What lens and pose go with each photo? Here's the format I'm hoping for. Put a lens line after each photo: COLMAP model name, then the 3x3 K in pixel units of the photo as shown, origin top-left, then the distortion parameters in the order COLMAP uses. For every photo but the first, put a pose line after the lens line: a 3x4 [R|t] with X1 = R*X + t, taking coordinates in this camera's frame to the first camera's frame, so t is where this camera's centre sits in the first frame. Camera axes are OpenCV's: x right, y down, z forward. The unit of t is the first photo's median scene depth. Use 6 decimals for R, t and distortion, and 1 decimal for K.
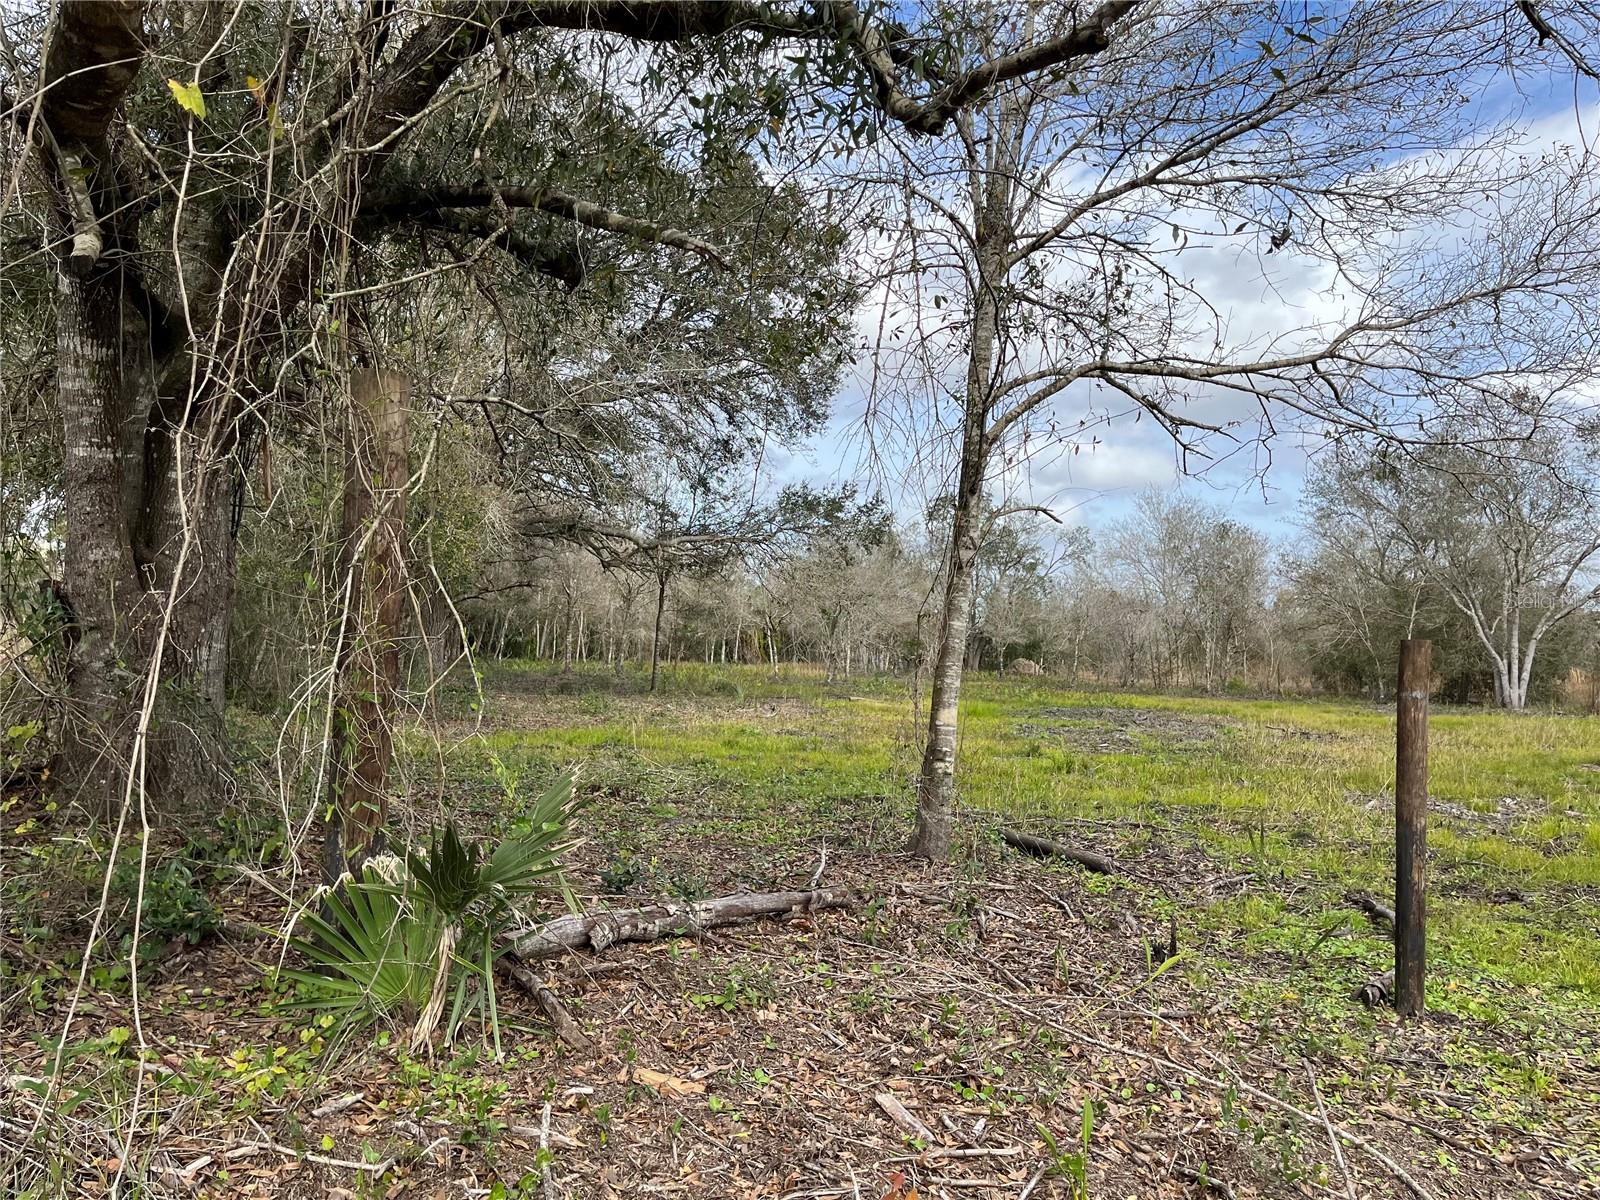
lens RADIAL K [[1250.2, 0, 812.7], [0, 1250.2, 609.7], [0, 0, 1]] dist [0.064846, -0.094603]
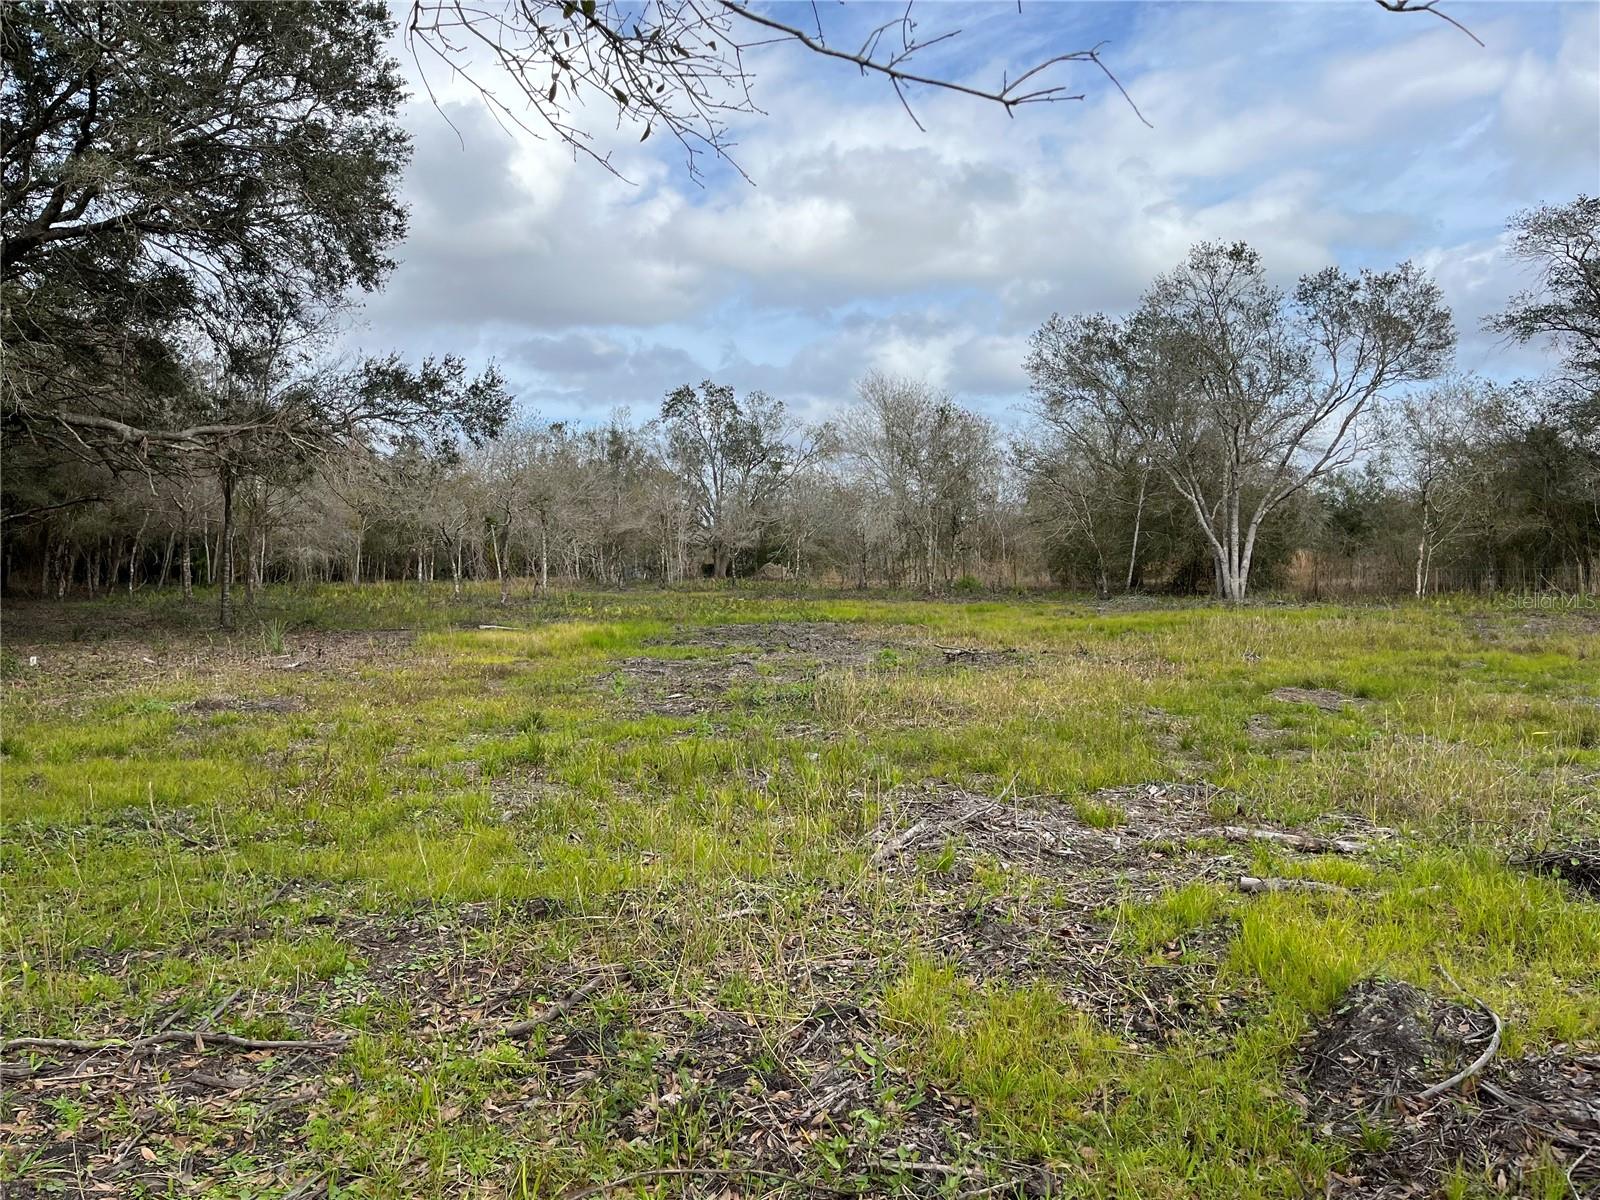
lens RADIAL K [[1250.2, 0, 835.2], [0, 1250.2, 599.0], [0, 0, 1]] dist [0.064846, -0.094603]
pose [[0.982467, -0.047452, 0.180295, 0.097484], [0.035292, 0.996918, 0.070064, 0.003103], [-0.183064, -0.062473, 0.981114, 0.144278]]
